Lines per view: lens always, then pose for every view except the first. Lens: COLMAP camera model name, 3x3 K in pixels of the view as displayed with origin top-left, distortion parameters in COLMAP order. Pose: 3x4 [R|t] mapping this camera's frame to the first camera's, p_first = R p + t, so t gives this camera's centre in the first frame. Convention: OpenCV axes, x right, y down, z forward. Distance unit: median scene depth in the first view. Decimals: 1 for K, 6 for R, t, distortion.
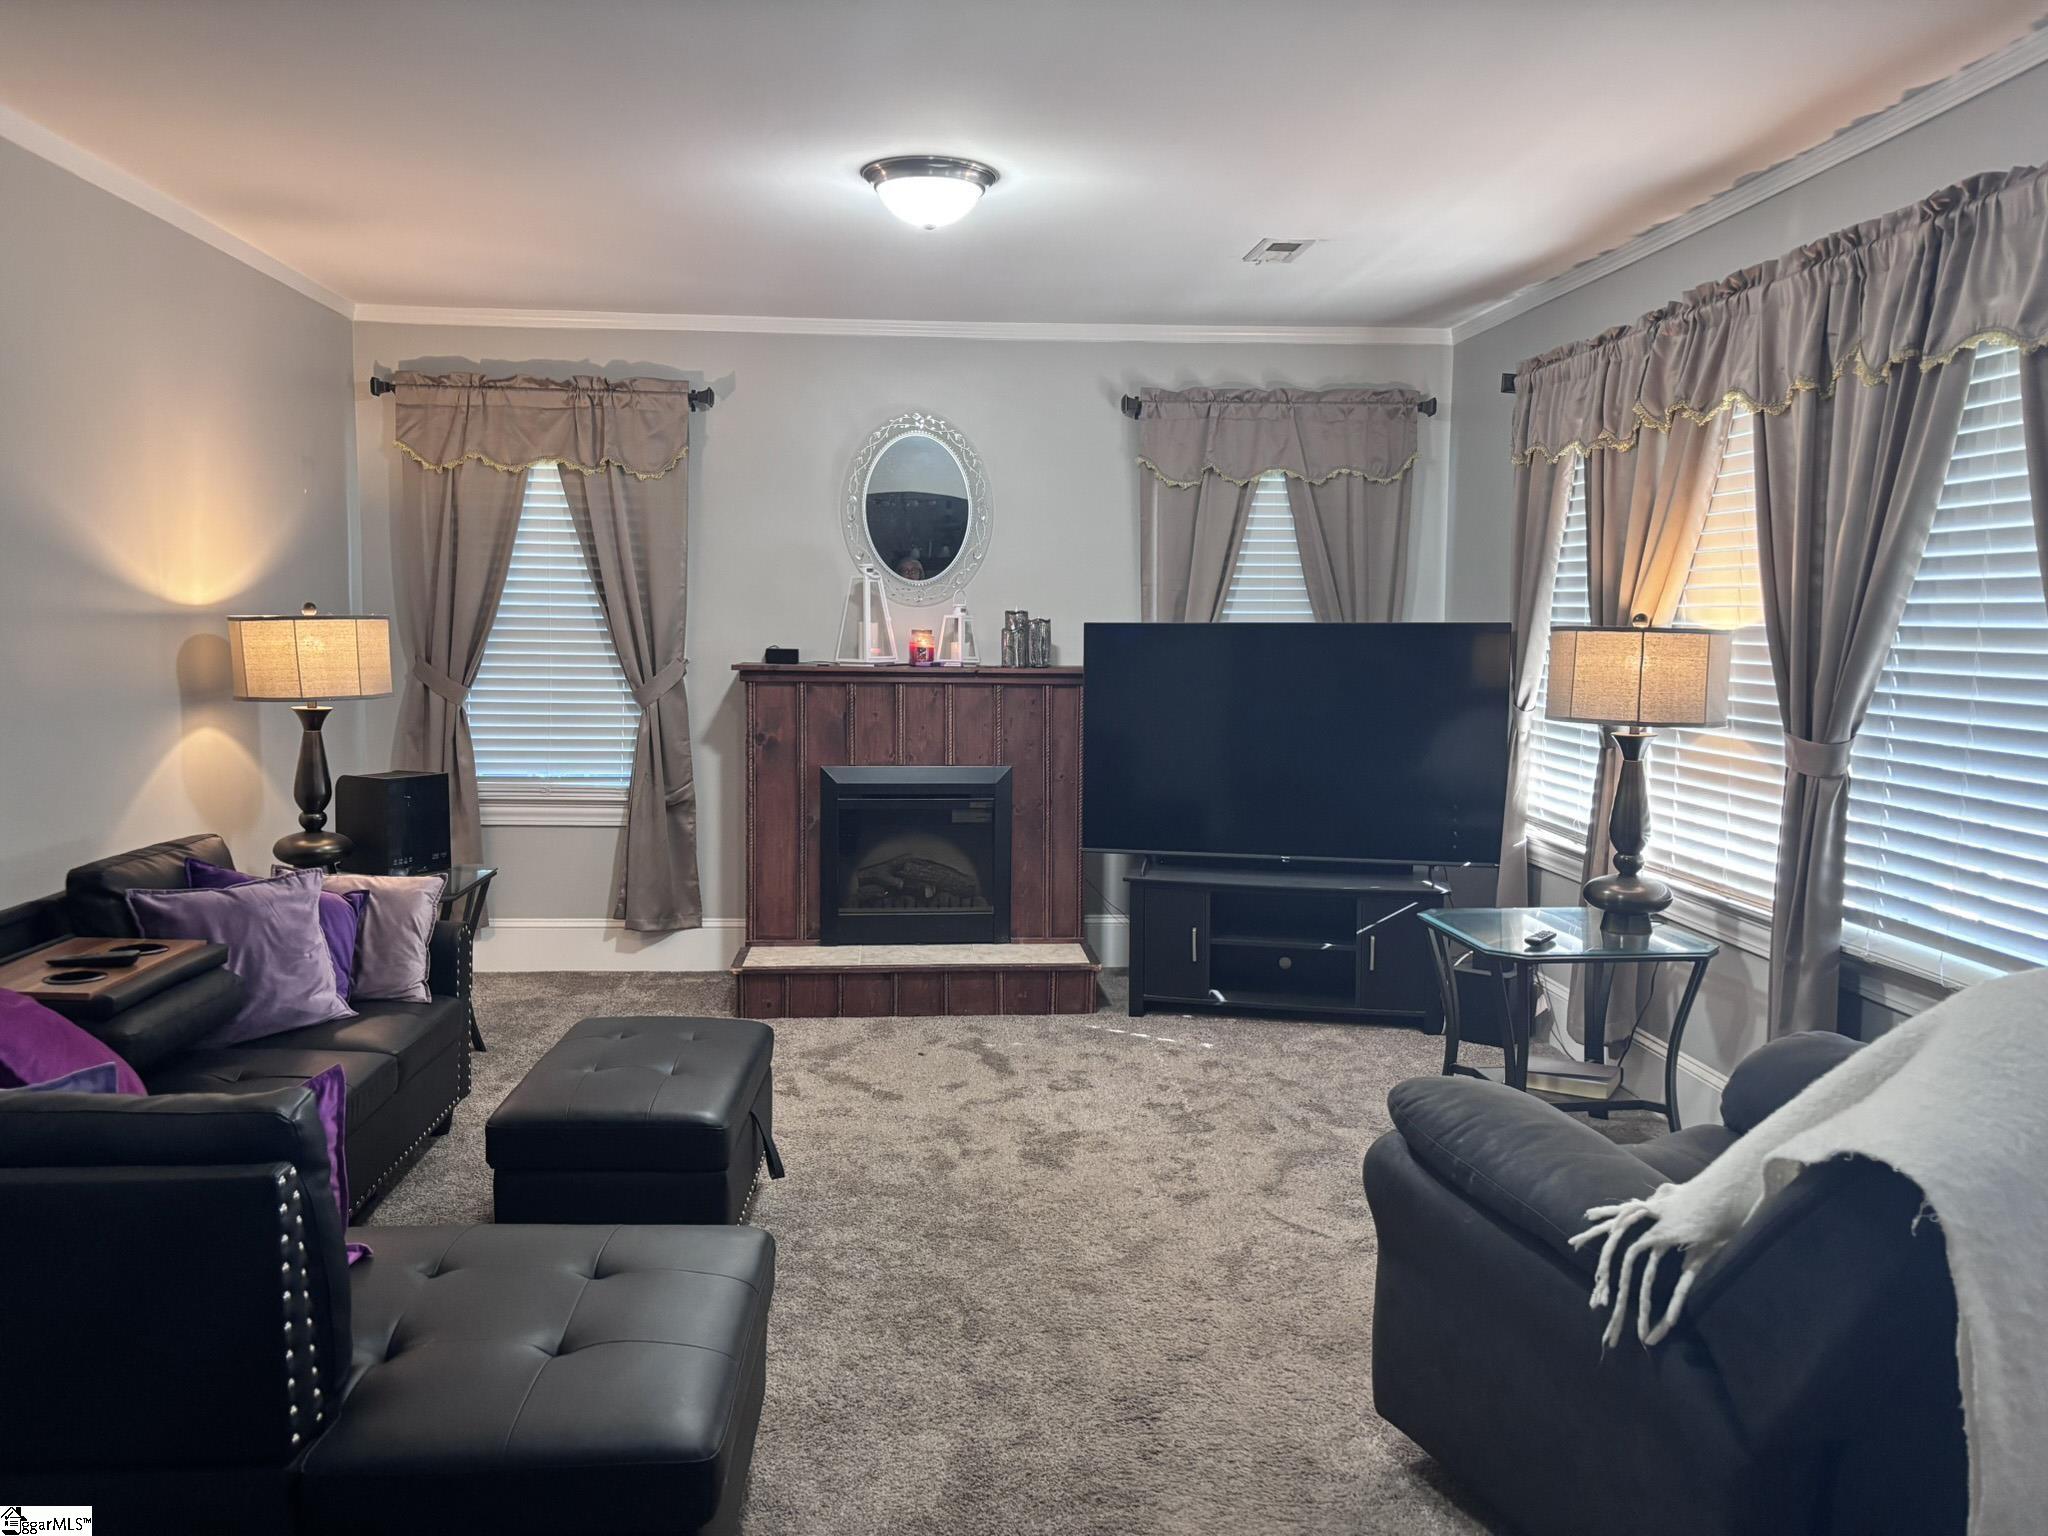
lens RADIAL K [[1570.3, 0, 978.2], [0, 1570.3, 765.8], [0, 0, 1]] dist [0.033594, -0.024042]
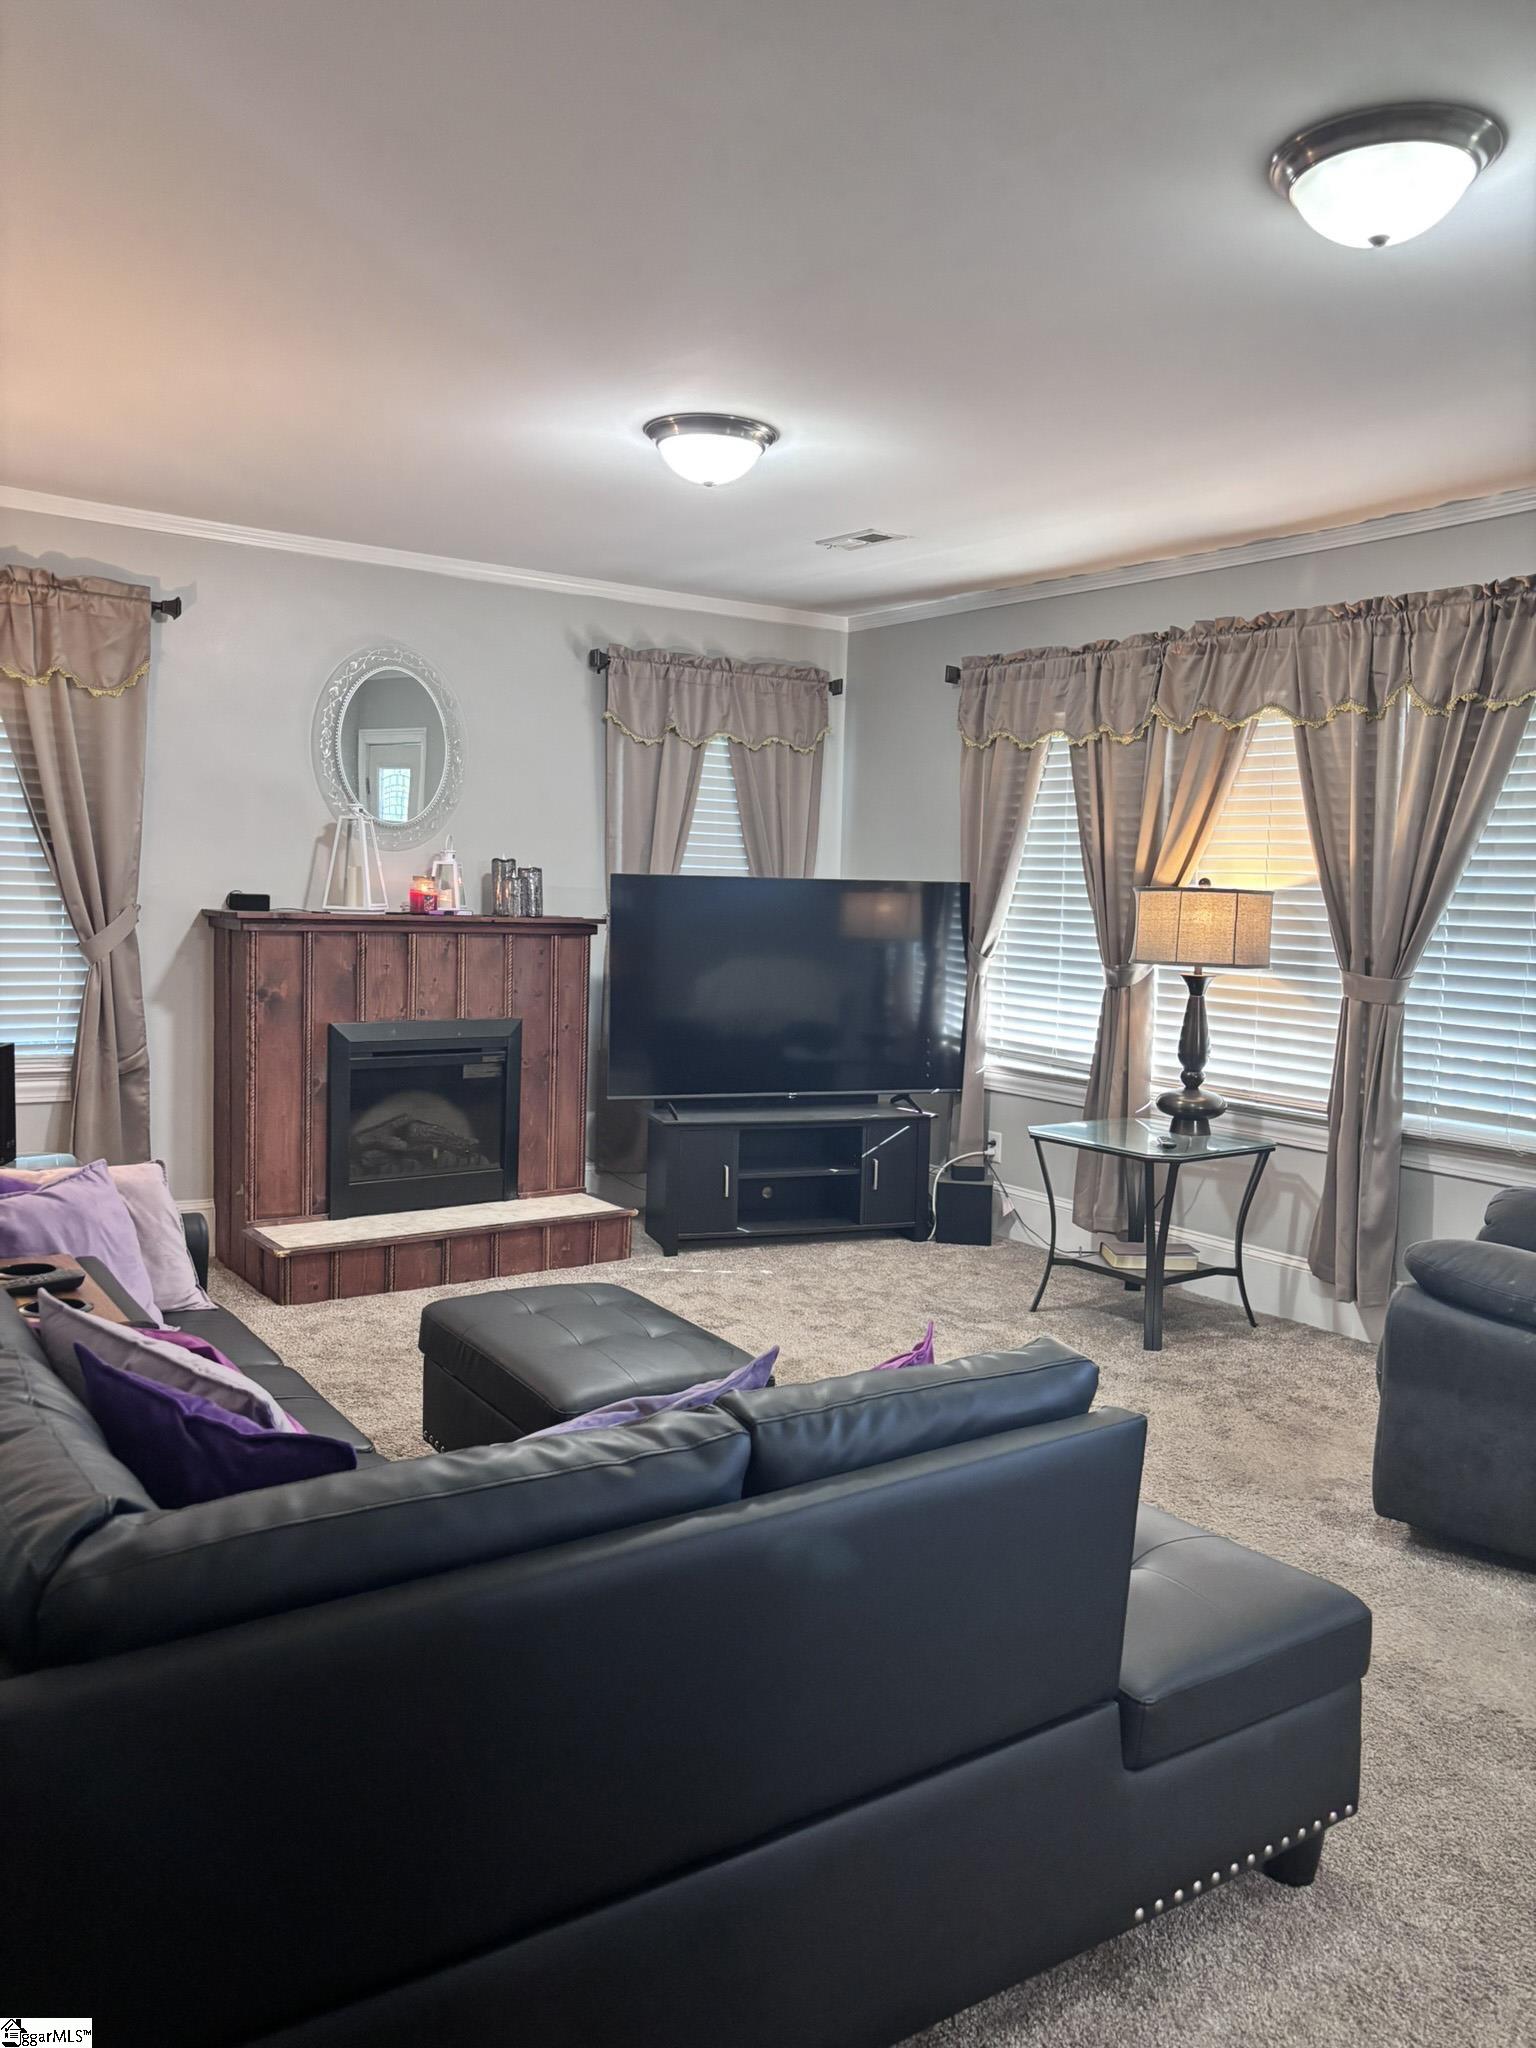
lens RADIAL K [[1570.3, 0, 773.7], [0, 1570.3, 1017.4], [0, 0, 1]] dist [0.033594, -0.024042]
pose [[0.855347, -0.028262, 0.517284, -0.436196], [0.027433, 0.999581, 0.009251, -0.005915], [-0.517329, 0.006278, 0.855764, 0.093201]]
